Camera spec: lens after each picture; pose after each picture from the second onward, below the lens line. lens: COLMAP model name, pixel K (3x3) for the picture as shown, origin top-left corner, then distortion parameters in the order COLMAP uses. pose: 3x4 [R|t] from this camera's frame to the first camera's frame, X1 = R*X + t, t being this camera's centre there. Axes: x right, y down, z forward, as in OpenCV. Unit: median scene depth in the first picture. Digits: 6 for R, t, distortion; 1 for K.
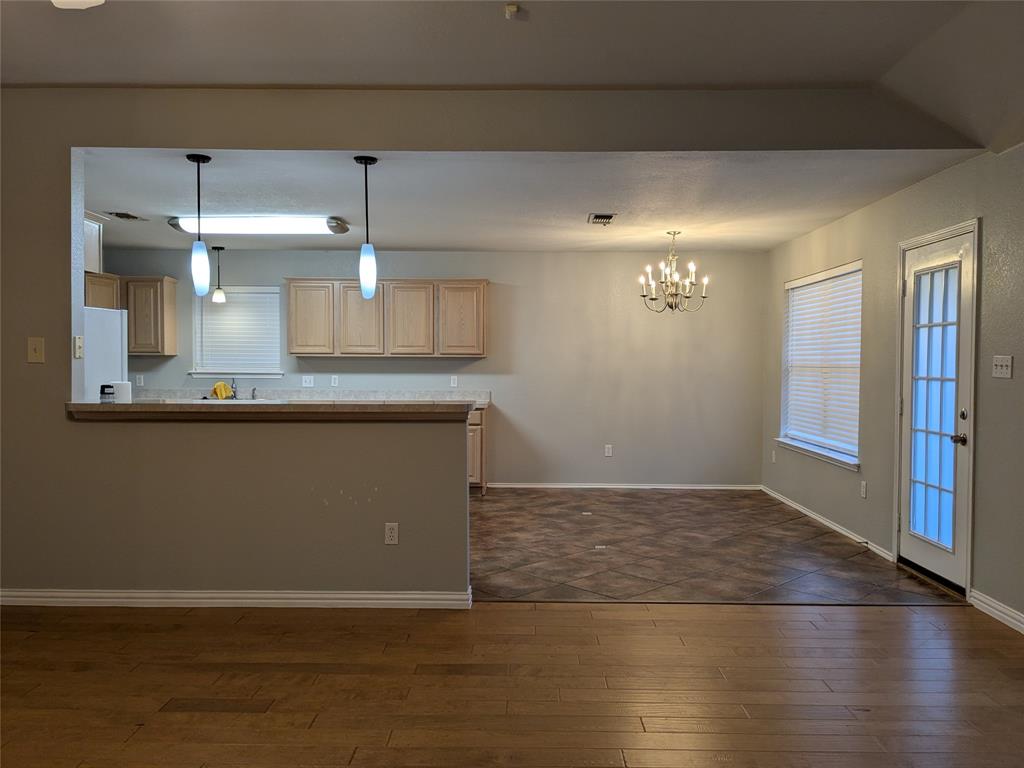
lens RADIAL K [[795.8, 0, 512.0], [0, 795.8, 384.0], [0, 0, 1]] dist [0.007638, -0.005460]
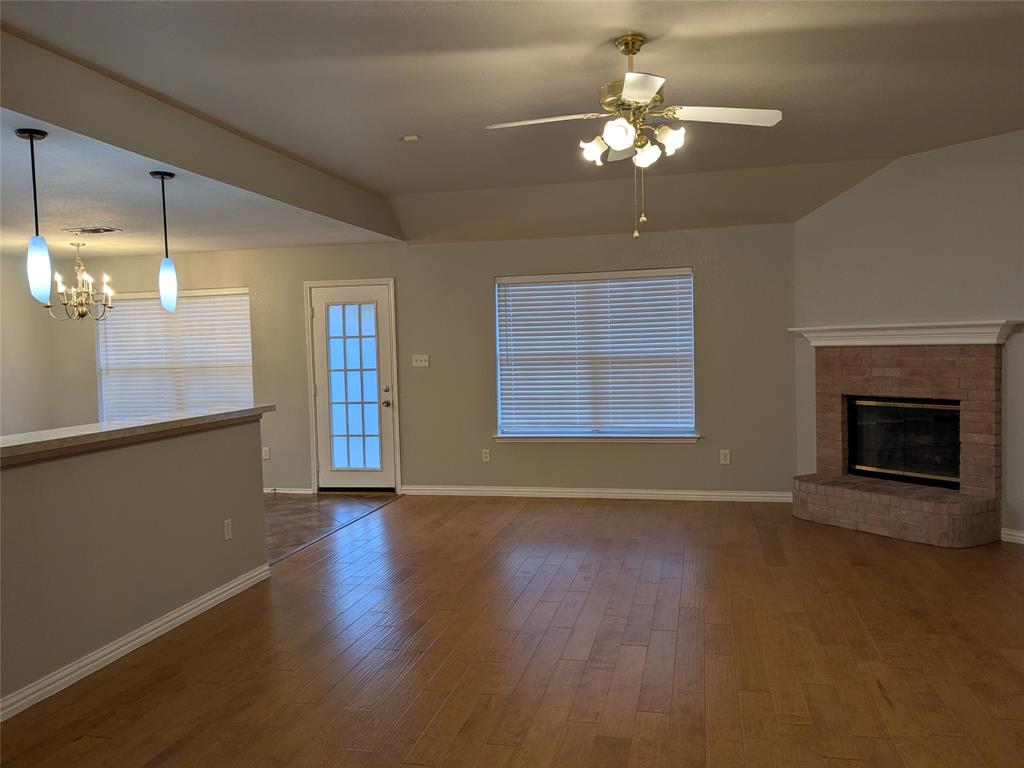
lens RADIAL K [[778.5, 0, 512.0], [0, 778.5, 384.0], [0, 0, 1]] dist [-0.100782, -0.002686]
pose [[0.210792, -0.056090, 0.975920, -1.071321], [0.048774, 0.997712, 0.046807, -0.040318], [-0.976313, 0.037733, 0.213045, 0.386111]]
